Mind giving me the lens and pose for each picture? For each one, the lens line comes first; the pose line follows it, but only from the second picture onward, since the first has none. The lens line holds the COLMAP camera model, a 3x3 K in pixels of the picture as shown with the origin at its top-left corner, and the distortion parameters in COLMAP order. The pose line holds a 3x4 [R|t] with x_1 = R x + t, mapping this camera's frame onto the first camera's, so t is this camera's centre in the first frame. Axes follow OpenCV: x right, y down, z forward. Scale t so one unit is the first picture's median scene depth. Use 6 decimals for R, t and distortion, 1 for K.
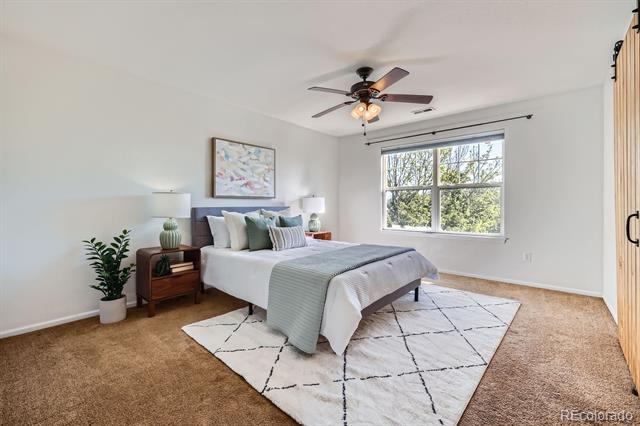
lens RADIAL K [[262.3, 0, 320.9], [0, 262.3, 209.7], [0, 0, 1]] dist [-0.022809, -0.000086]
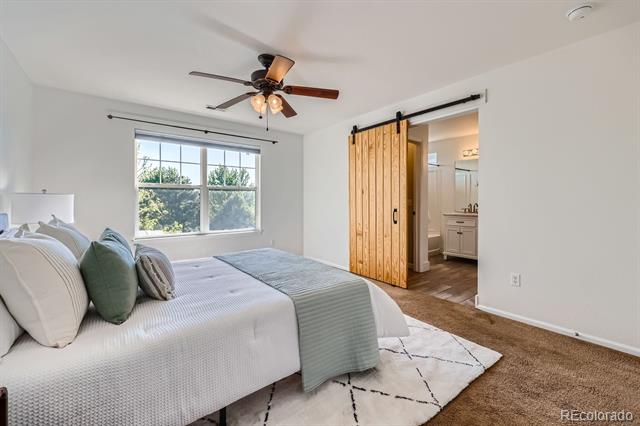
lens RADIAL K [[262.4, 0, 303.8], [0, 262.4, 204.4], [0, 0, 1]] dist [0.000806, 0.000000]
pose [[0.227336, -0.002002, 0.973814, -0.527161], [0.017232, 0.999850, -0.001967, -0.019350], [-0.973664, 0.017228, 0.227336, 0.518183]]
